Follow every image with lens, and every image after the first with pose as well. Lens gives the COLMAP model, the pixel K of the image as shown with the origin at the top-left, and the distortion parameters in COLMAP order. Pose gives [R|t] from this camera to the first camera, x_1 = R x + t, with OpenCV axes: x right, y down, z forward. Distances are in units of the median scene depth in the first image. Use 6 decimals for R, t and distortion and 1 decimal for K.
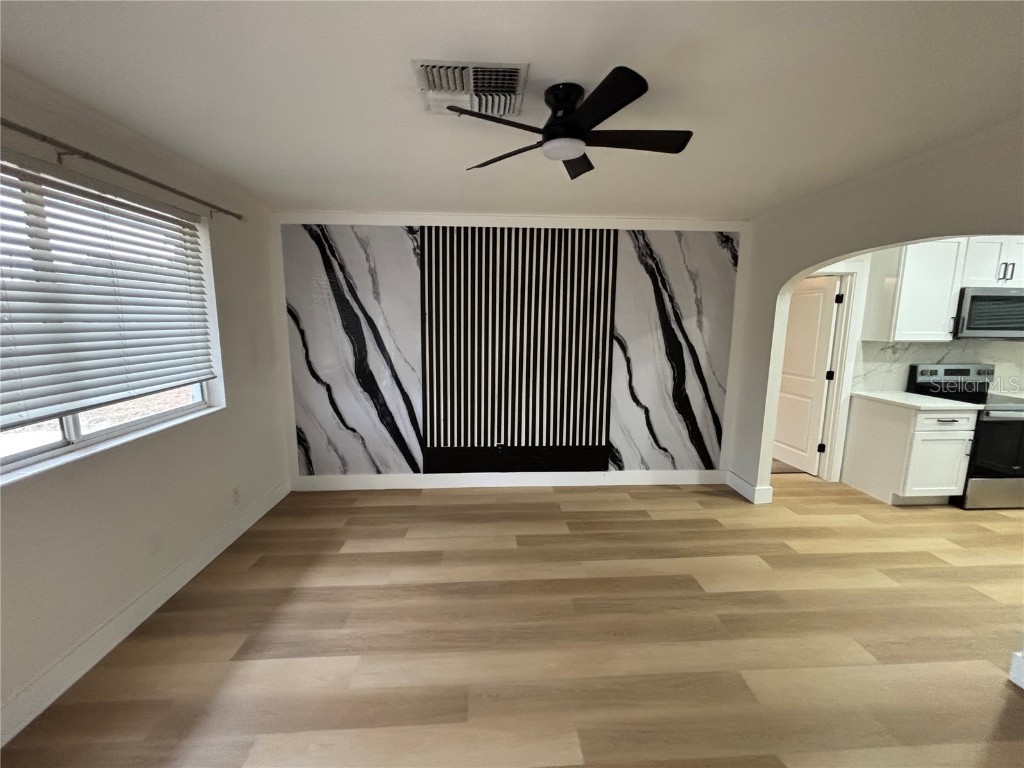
lens RADIAL K [[411.0, 0, 508.7], [0, 411.0, 385.4], [0, 0, 1]] dist [-0.001059, 0.000442]
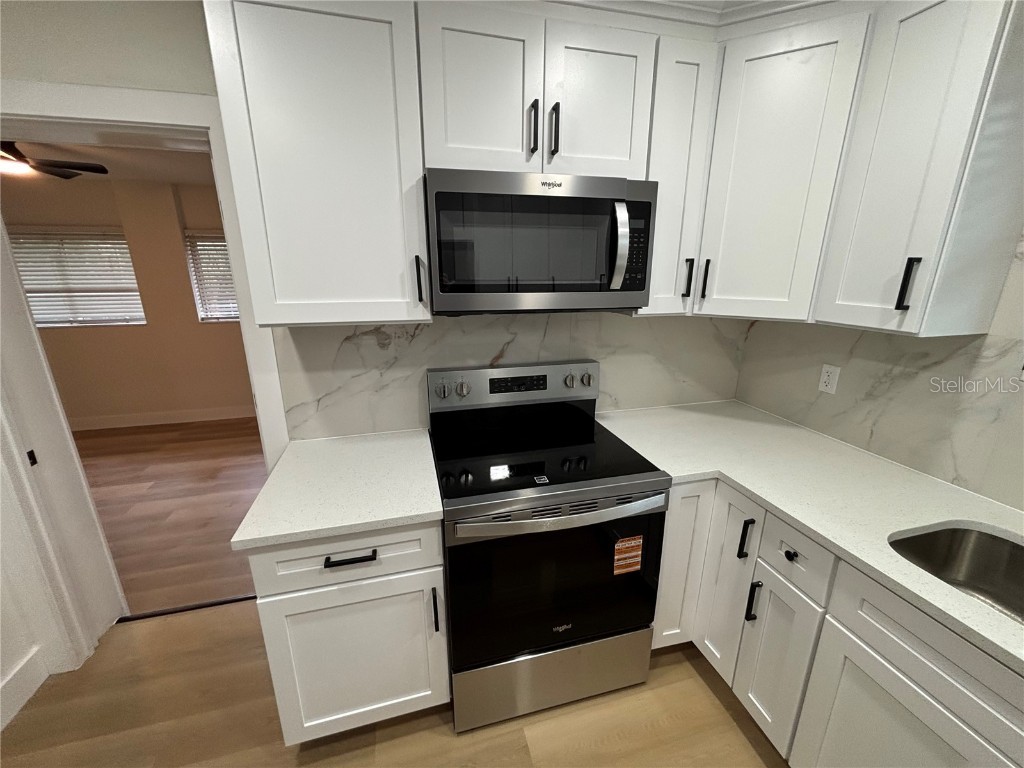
lens RADIAL K [[411.0, 0, 511.9], [0, 411.0, 384.1], [0, 0, 1]] dist [-0.001059, 0.000442]
pose [[0.970993, -0.064236, 0.230319, 0.979435], [0.036960, 0.991983, 0.120846, -0.087155], [-0.236235, -0.108828, 0.965583, 0.563179]]
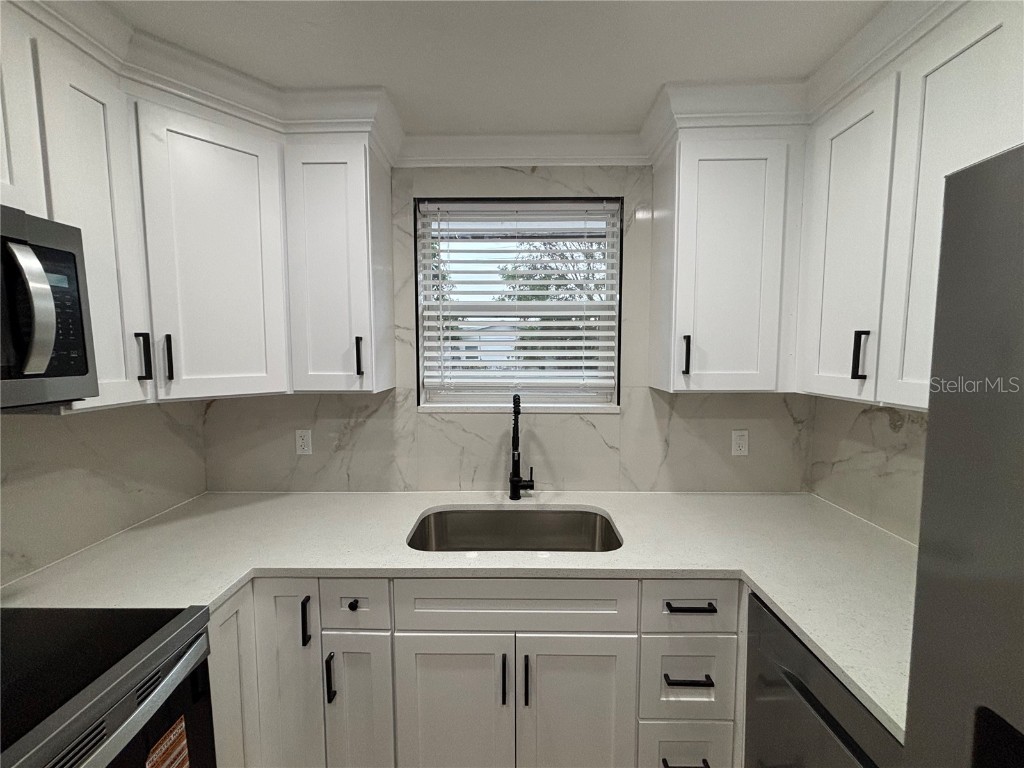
lens RADIAL K [[411.0, 0, 510.5], [0, 411.0, 382.6], [0, 0, 1]] dist [-0.001059, 0.000442]
pose [[0.031643, -0.081871, 0.996140, 0.937969], [0.162703, 0.983768, 0.075686, -0.093198], [-0.986168, 0.159680, 0.044450, 0.631718]]
